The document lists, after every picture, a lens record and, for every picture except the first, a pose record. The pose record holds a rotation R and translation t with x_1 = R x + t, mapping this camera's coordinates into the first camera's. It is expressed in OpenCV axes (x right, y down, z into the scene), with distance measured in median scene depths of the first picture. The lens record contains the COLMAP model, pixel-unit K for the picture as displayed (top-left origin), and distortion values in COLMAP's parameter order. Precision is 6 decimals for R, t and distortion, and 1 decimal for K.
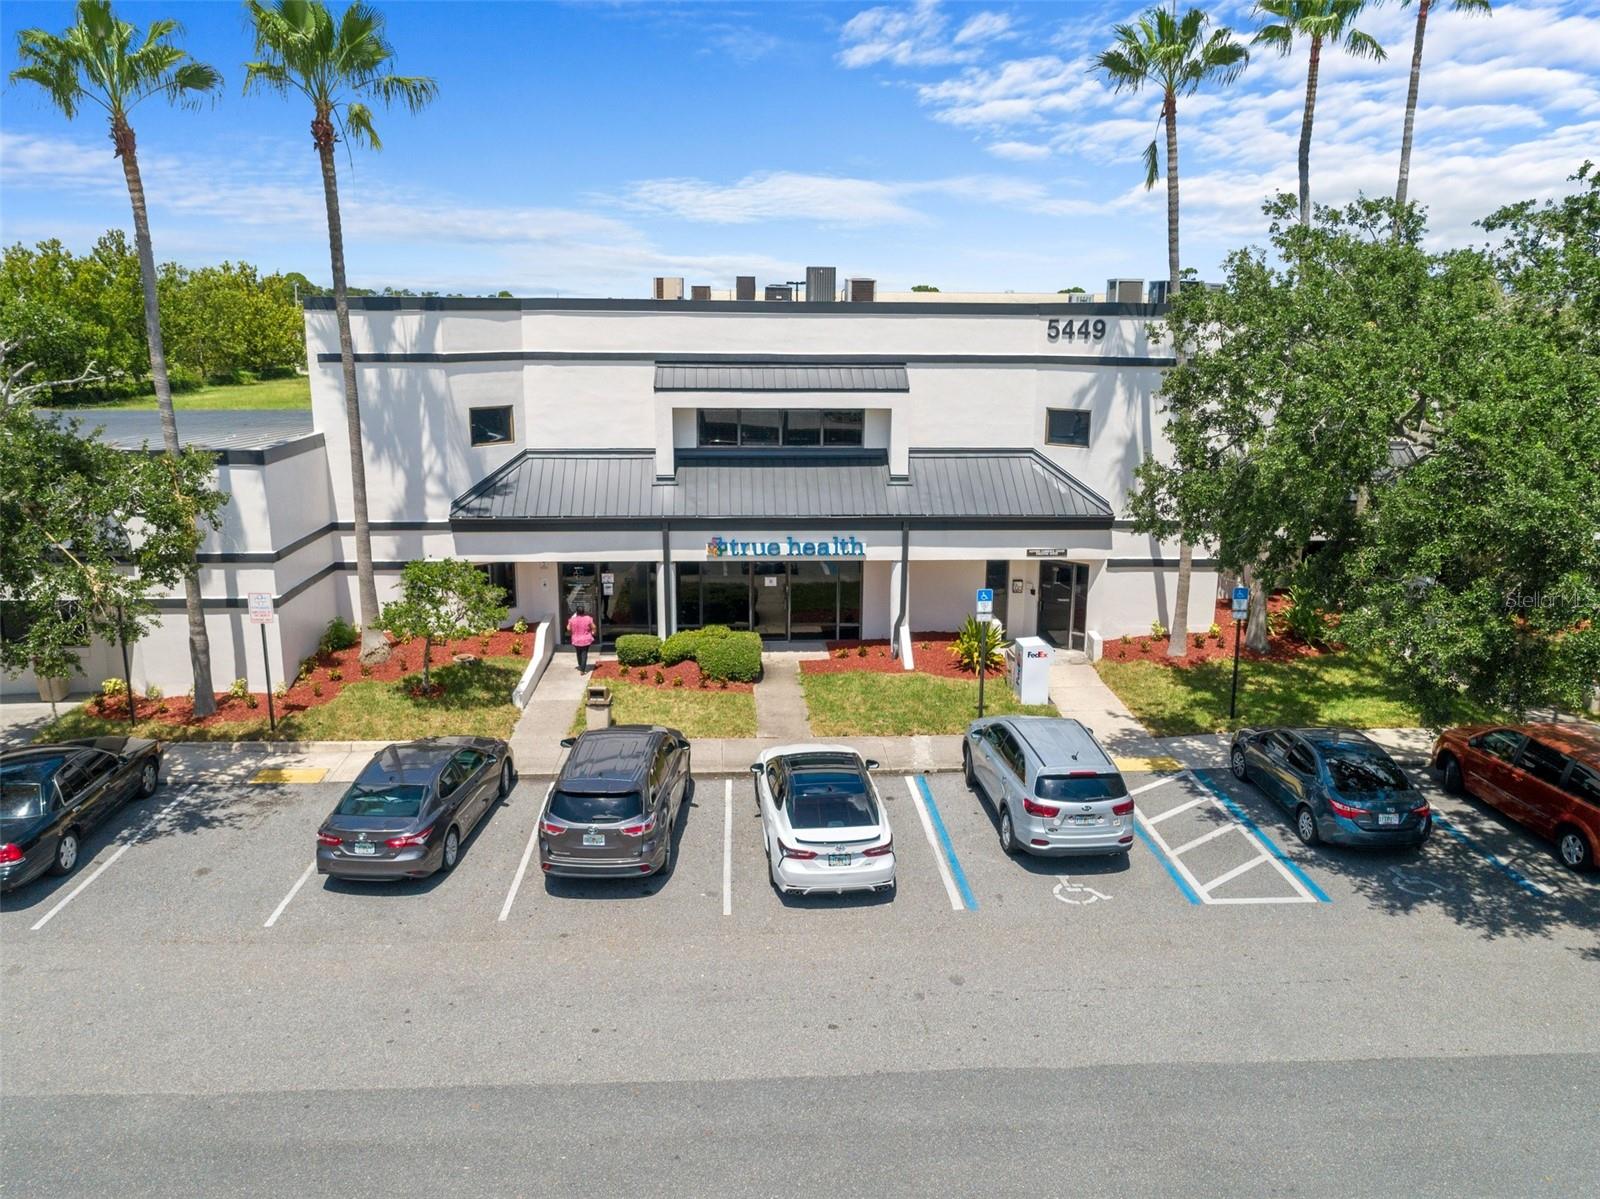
lens RADIAL K [[1231.2, 0, 800.0], [0, 1231.2, 599.5], [0, 0, 1]] dist [-0.011575, -0.000220]
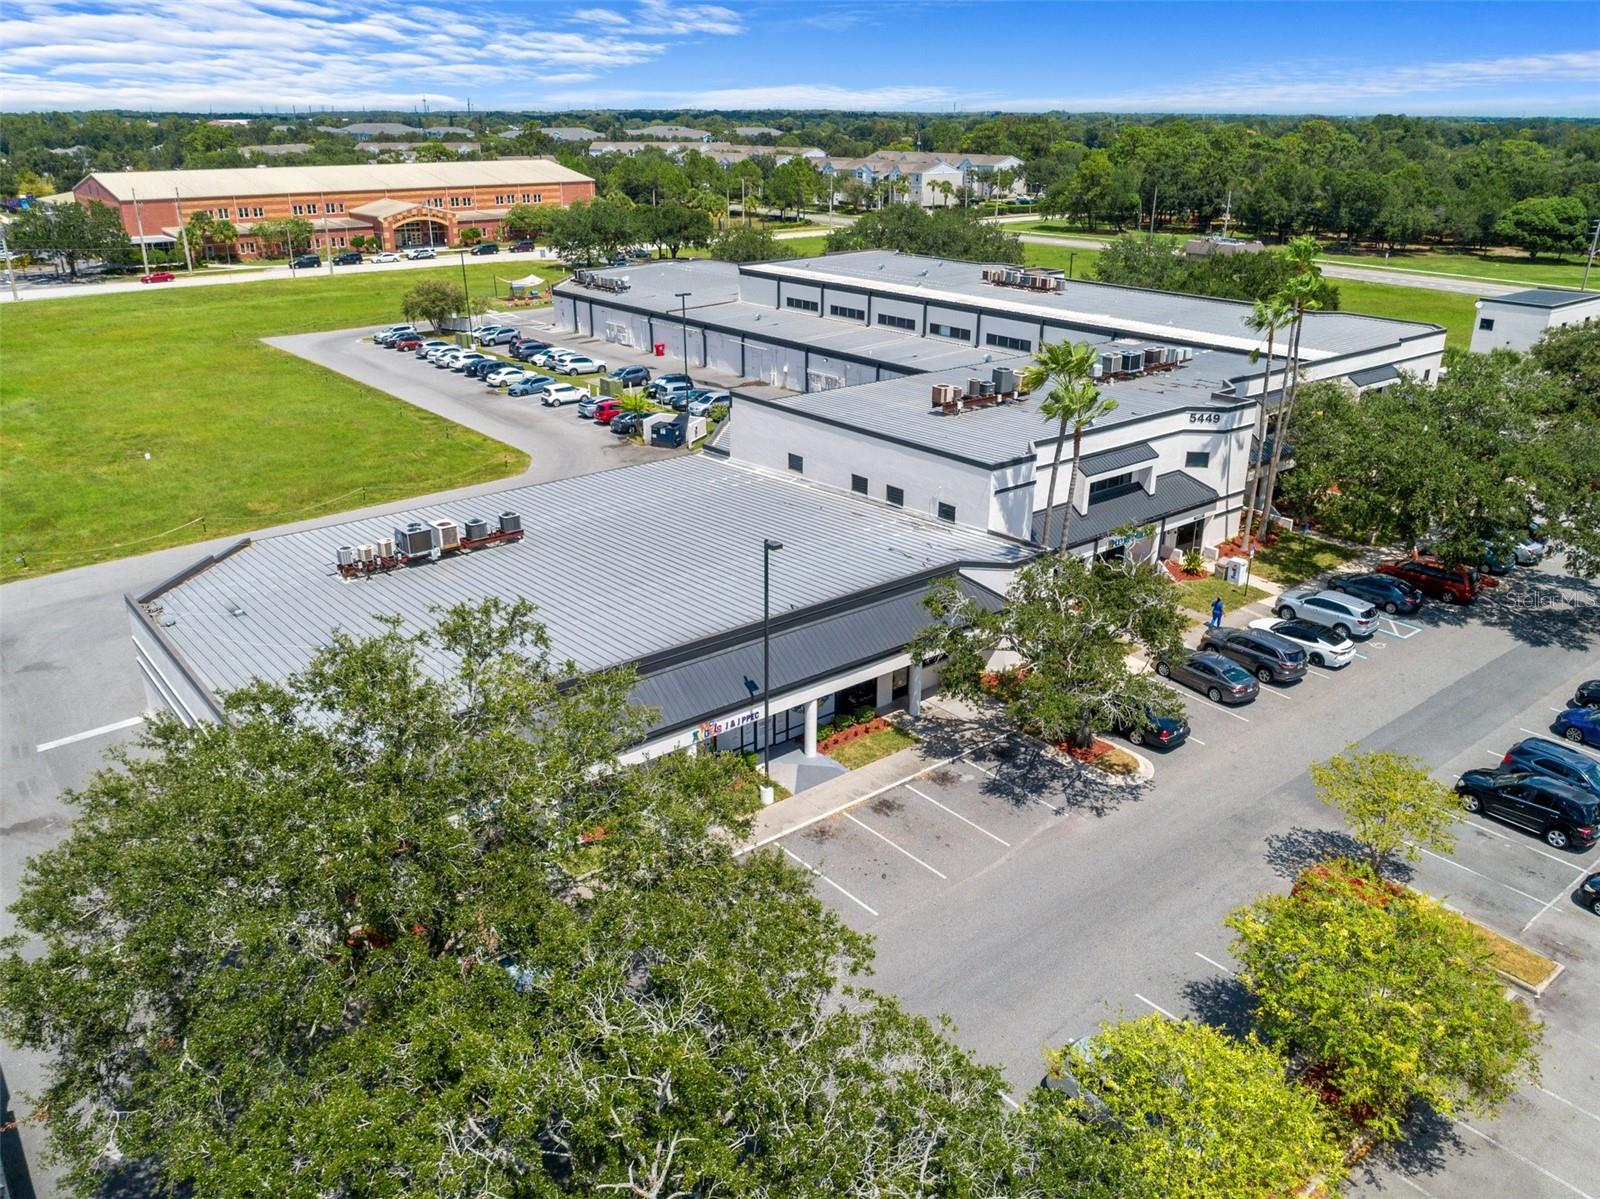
lens RADIAL K [[1231.2, 0, 800.0], [0, 1231.2, 599.5], [0, 0, 1]] dist [-0.011575, -0.000220]
pose [[0.809690, -0.222888, 0.542885, -1.702413], [0.140540, 0.971796, 0.189373, -0.433703], [-0.569782, -0.077036, 0.818177, -0.456265]]
